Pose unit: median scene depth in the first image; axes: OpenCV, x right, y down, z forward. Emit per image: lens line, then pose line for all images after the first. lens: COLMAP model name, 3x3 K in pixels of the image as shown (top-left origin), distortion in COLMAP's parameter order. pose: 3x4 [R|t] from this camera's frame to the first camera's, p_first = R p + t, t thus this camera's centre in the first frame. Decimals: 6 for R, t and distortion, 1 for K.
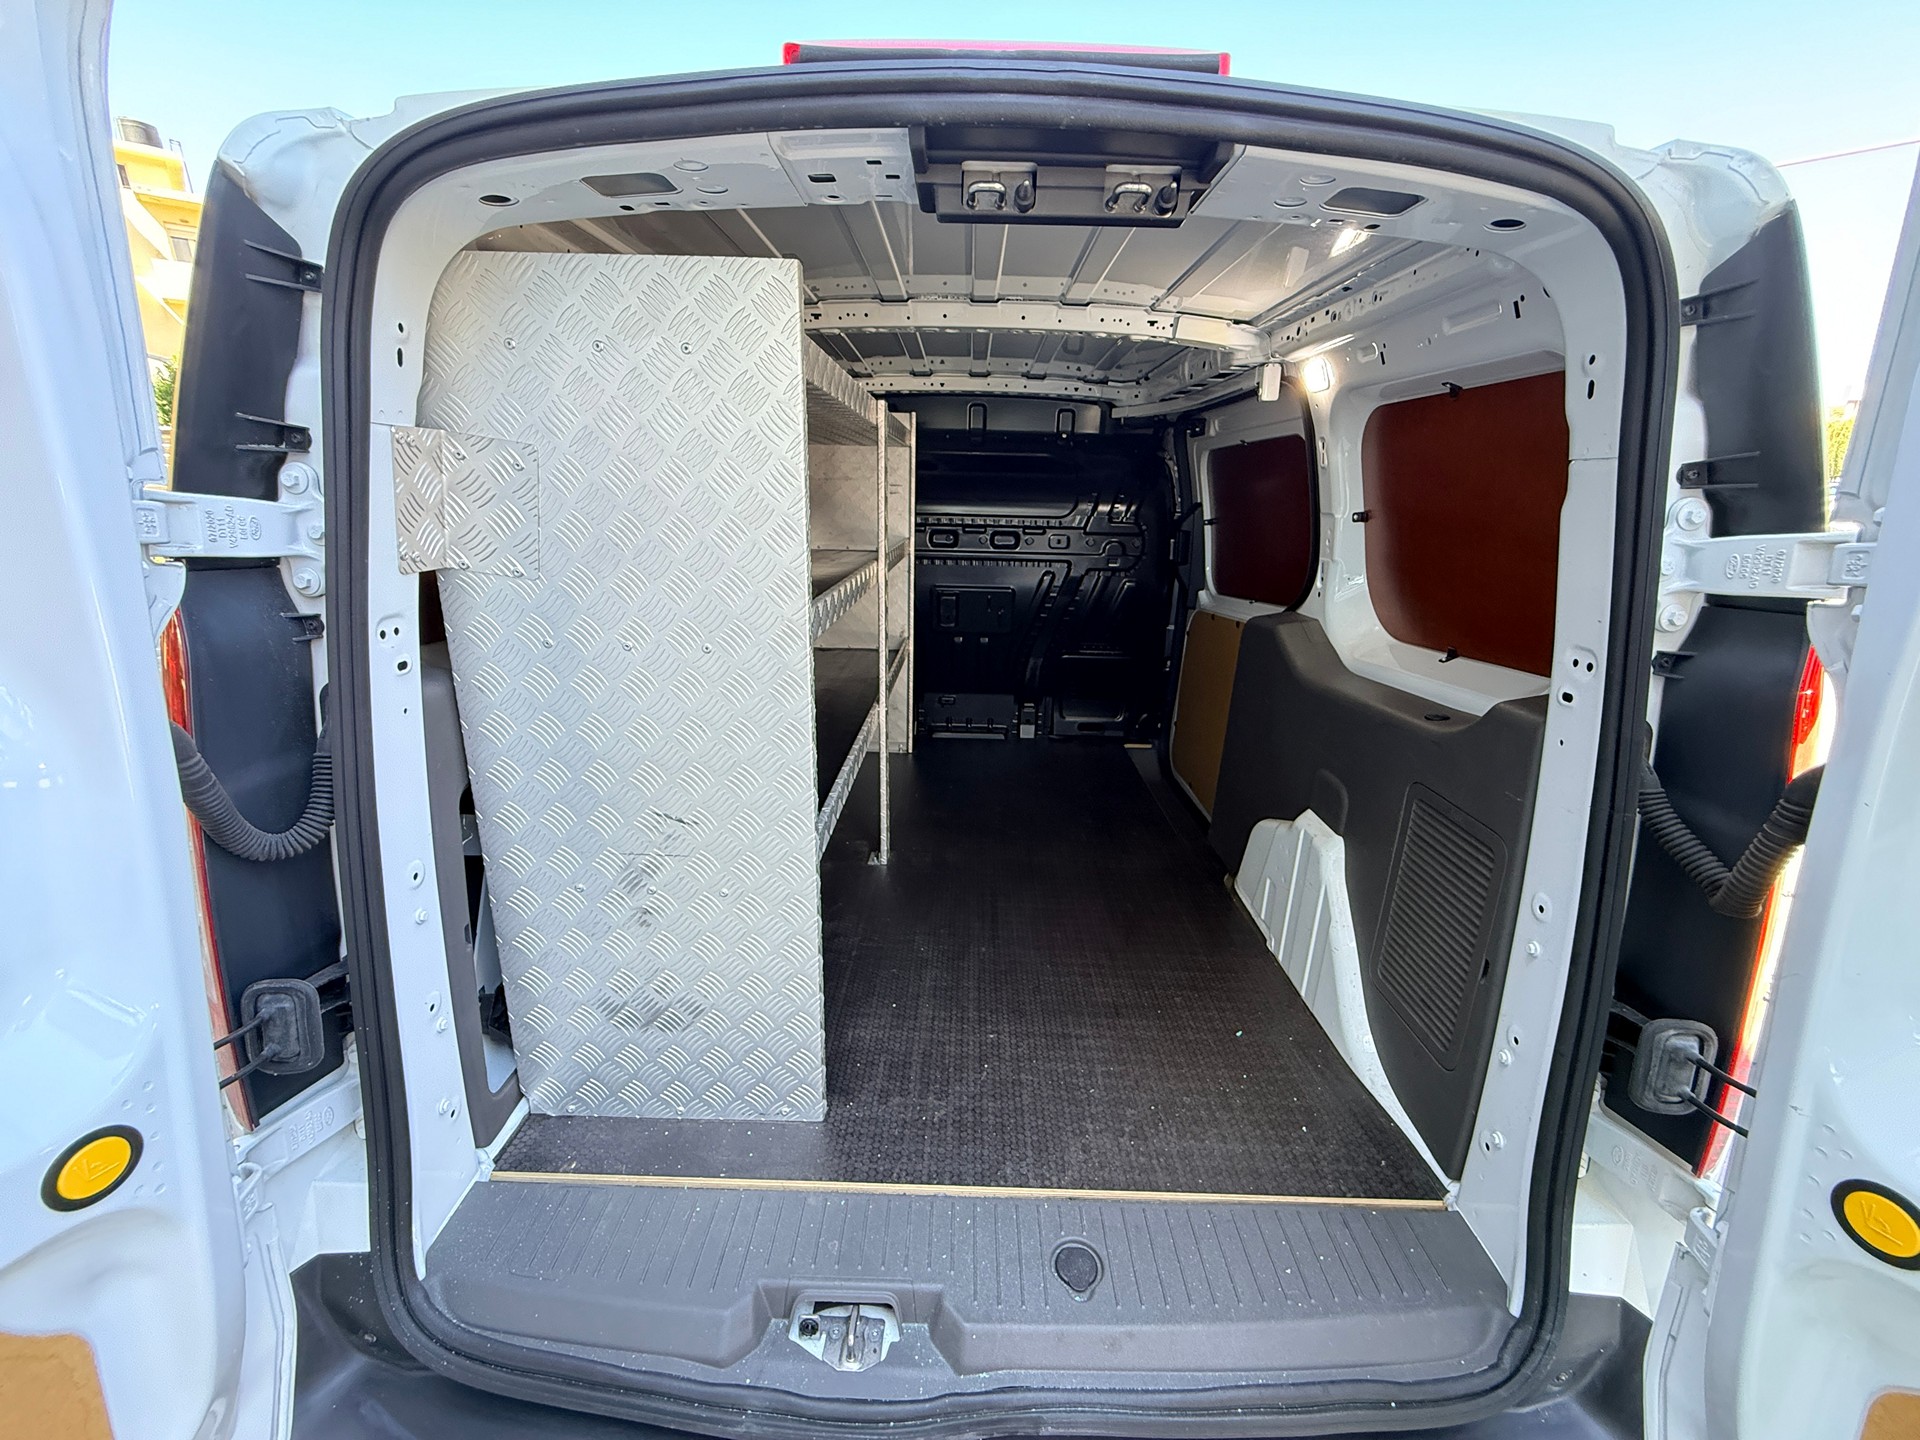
lens RADIAL K [[770.2, 0, 958.7], [0, 770.2, 718.3], [0, 0, 1]] dist [0.001101, 0.000662]
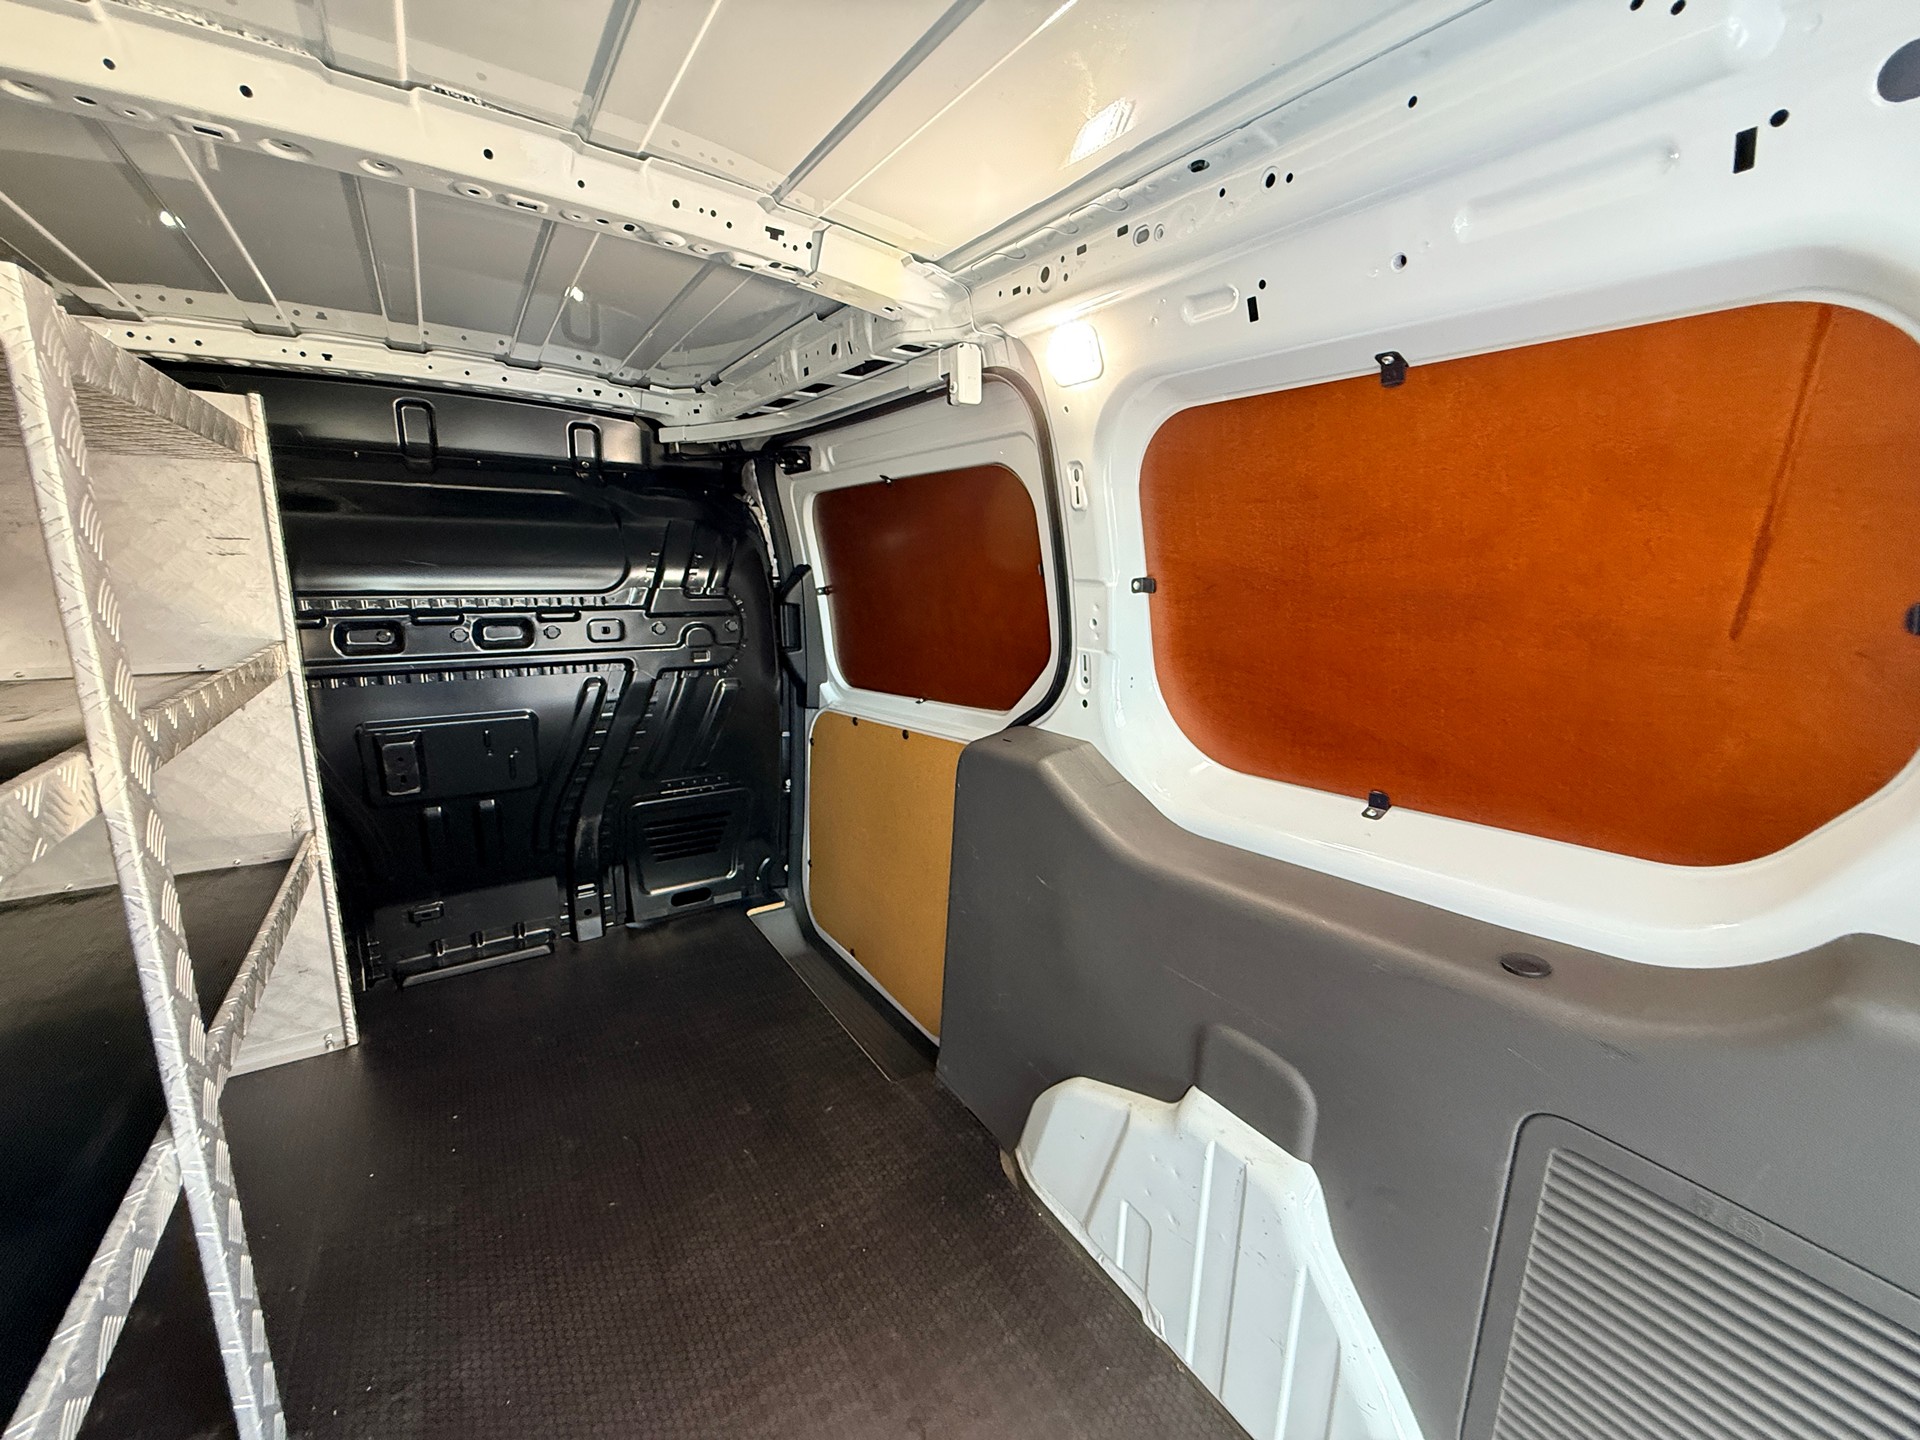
lens RADIAL K [[770.2, 0, 958.7], [0, 770.2, 718.3], [0, 0, 1]] dist [0.001101, 0.000662]
pose [[0.825794, -0.123185, 0.550354, 0.016888], [0.163609, 0.986215, -0.024749, -0.104222], [-0.539718, 0.110480, 0.834565, 0.362175]]
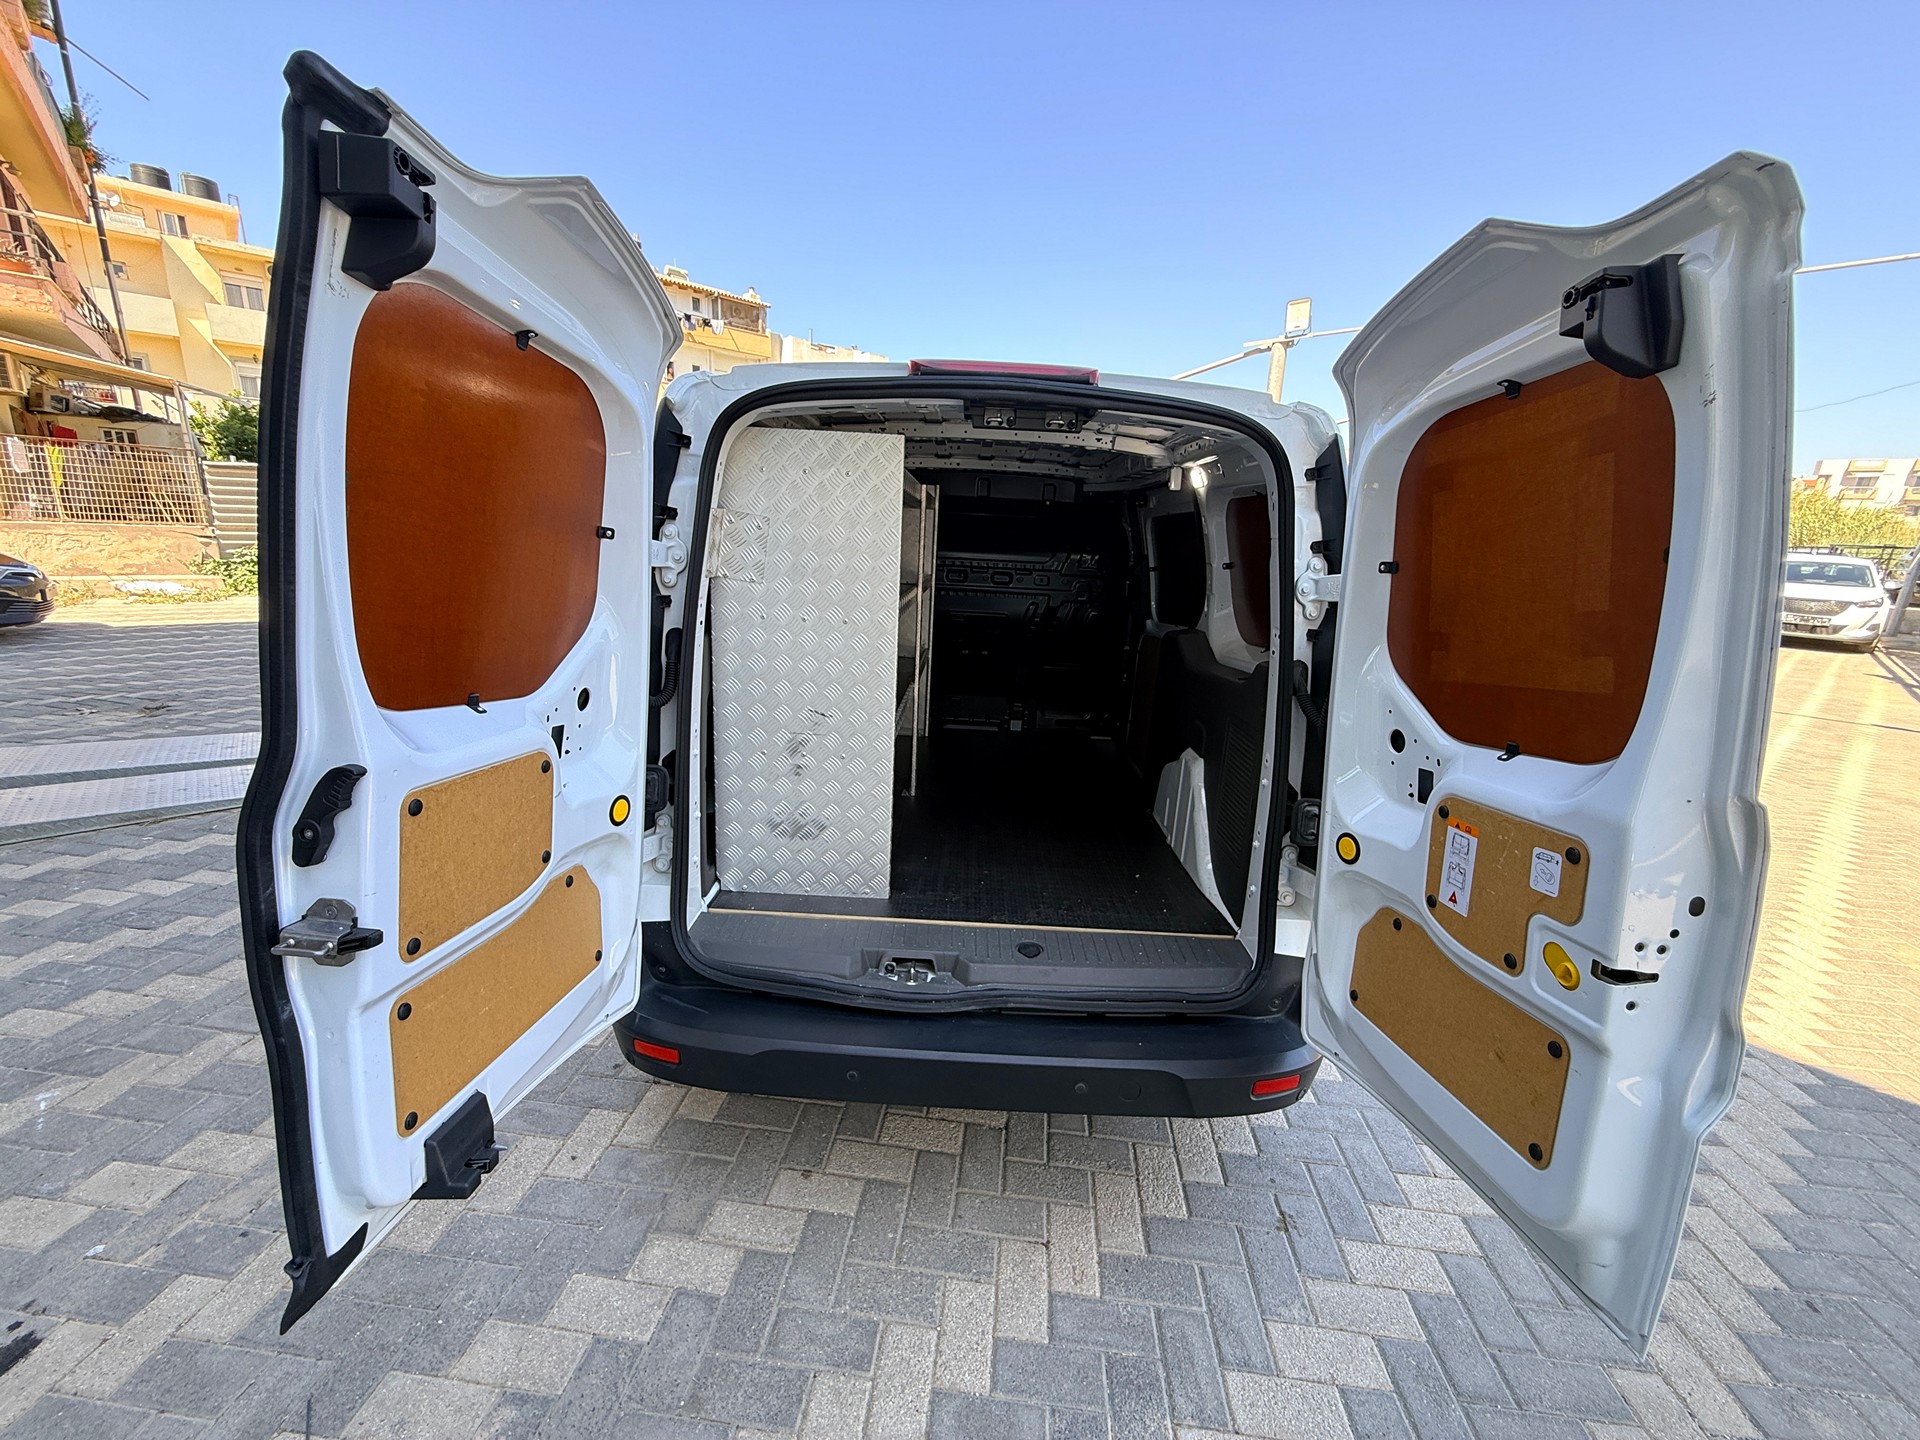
lens RADIAL K [[769.5, 0, 958.5], [0, 769.5, 717.8], [0, 0, 1]] dist [0.002378, -0.000257]
pose [[0.999668, 0.025340, 0.004761, -0.017157], [-0.025024, 0.998023, -0.057652, 0.098652], [-0.006213, 0.057514, 0.998325, -0.354613]]
